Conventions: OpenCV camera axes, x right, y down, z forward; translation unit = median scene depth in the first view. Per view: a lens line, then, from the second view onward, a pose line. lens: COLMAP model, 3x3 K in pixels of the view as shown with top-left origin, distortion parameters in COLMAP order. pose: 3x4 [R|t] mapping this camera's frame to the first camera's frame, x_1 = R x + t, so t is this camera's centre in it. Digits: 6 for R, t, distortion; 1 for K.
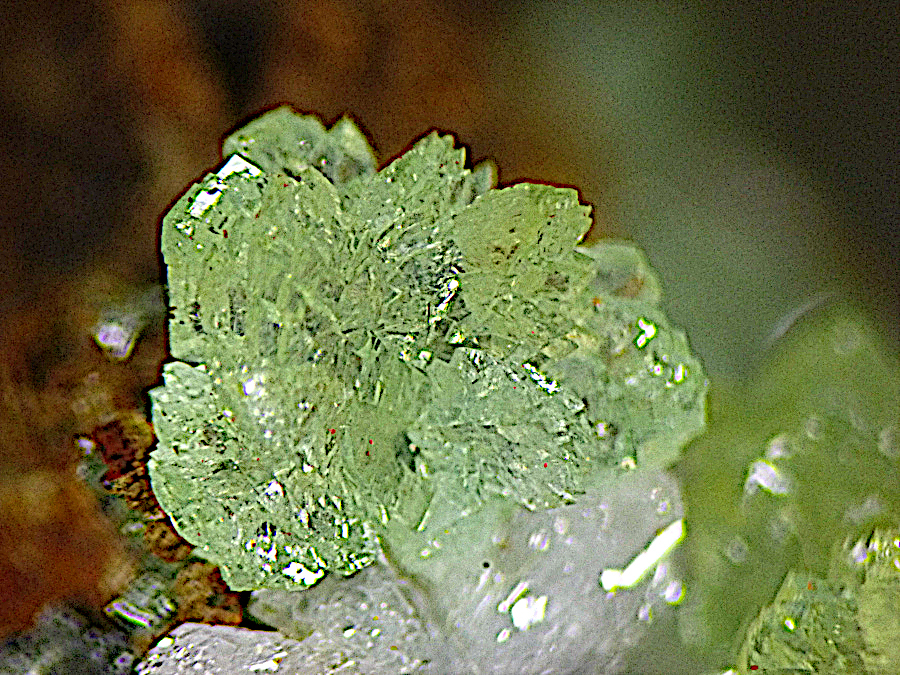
lens RADIAL K [[2650.3, 0, 458.9], [0, 2650.3, 346.8], [0, 0, 1]] dist [0.399894, 0.000000]
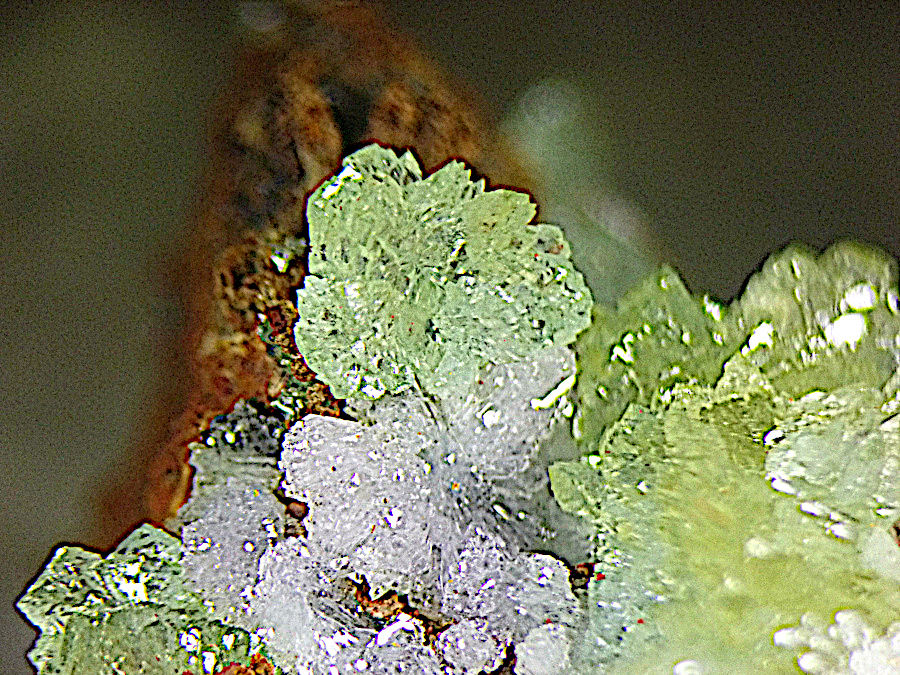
lens RADIAL K [[2650.3, 0, 445.9], [0, 2650.3, 337.4], [0, 0, 1]] dist [0.399894, 0.000000]
pose [[0.998226, 0.052208, -0.028639, 0.044532], [-0.050996, 0.997835, 0.041527, -0.033520], [0.030745, -0.039993, 0.998727, -0.870799]]
